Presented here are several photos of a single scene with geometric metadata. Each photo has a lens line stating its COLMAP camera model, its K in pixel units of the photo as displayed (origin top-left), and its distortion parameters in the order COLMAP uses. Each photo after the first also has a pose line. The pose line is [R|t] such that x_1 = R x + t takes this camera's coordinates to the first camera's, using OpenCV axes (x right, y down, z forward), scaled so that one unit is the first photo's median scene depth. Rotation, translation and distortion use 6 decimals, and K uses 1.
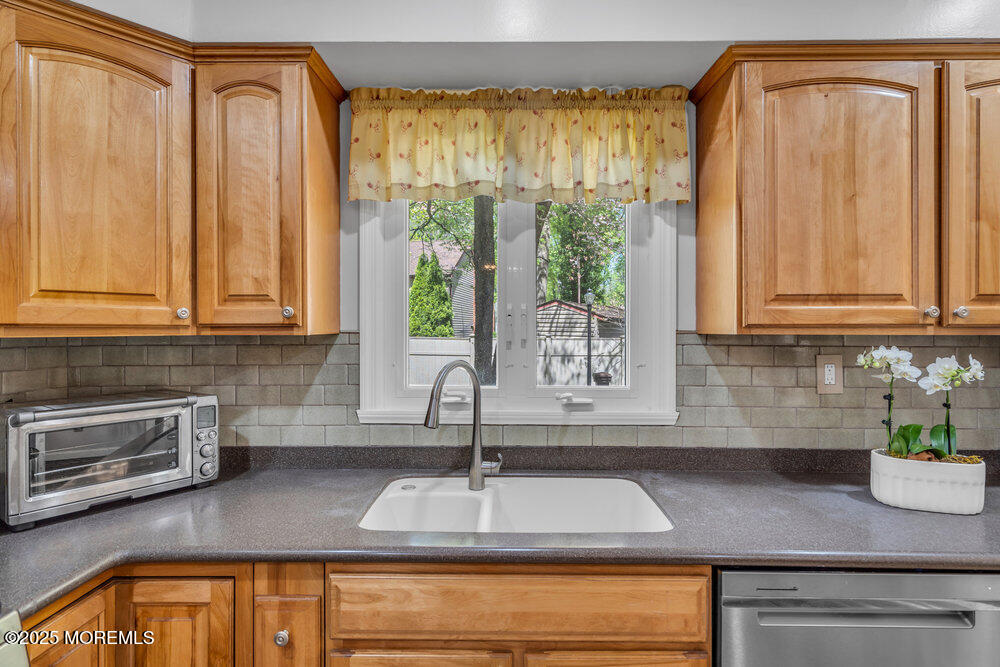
lens RADIAL K [[523.8, 0, 503.5], [0, 523.8, 331.8], [0, 0, 1]] dist [0.007219, 0.000665]
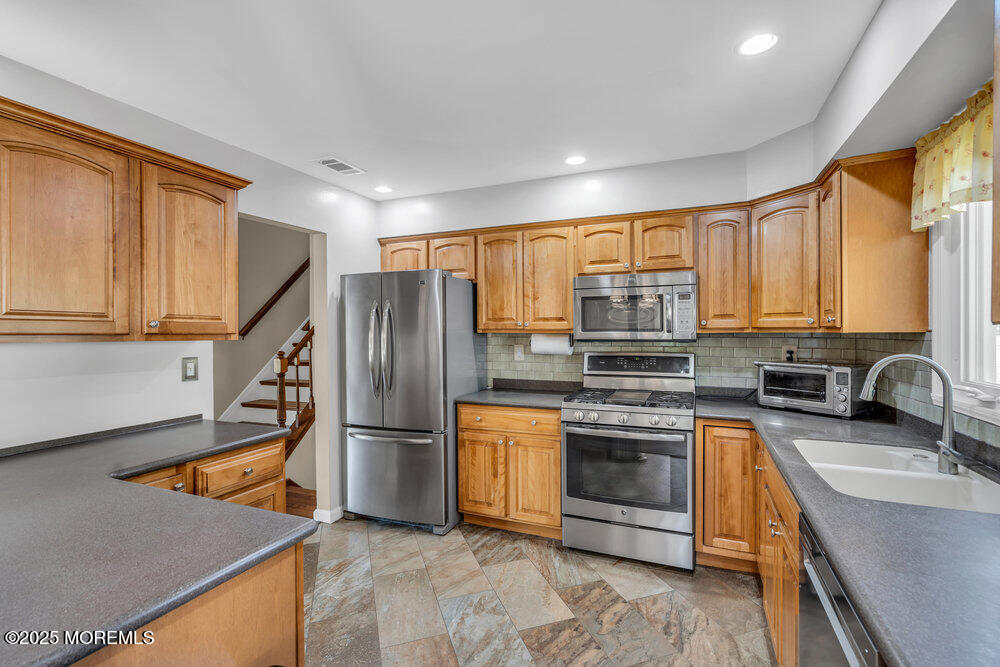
lens RADIAL K [[453.7, 0, 505.4], [0, 453.7, 330.3], [0, 0, 1]] dist [-0.001713, 0.000324]
pose [[-0.381884, 0.004893, -0.924197, 1.359768], [0.000511, 0.999987, 0.005084, -0.009944], [0.924210, 0.001469, -0.381882, 0.576922]]
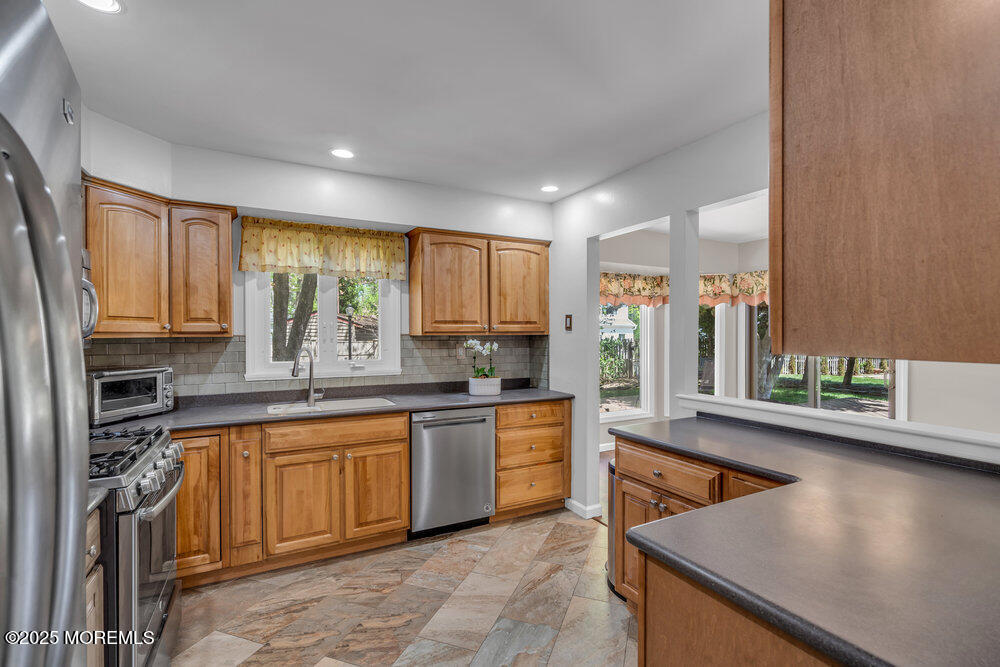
lens RADIAL K [[453.7, 0, 503.1], [0, 453.7, 339.6], [0, 0, 1]] dist [-0.001713, 0.000324]
pose [[0.877680, -0.009317, 0.479157, -0.291058], [0.006480, 0.999950, 0.007573, 0.011271], [-0.479204, -0.003542, 0.877696, -1.204991]]
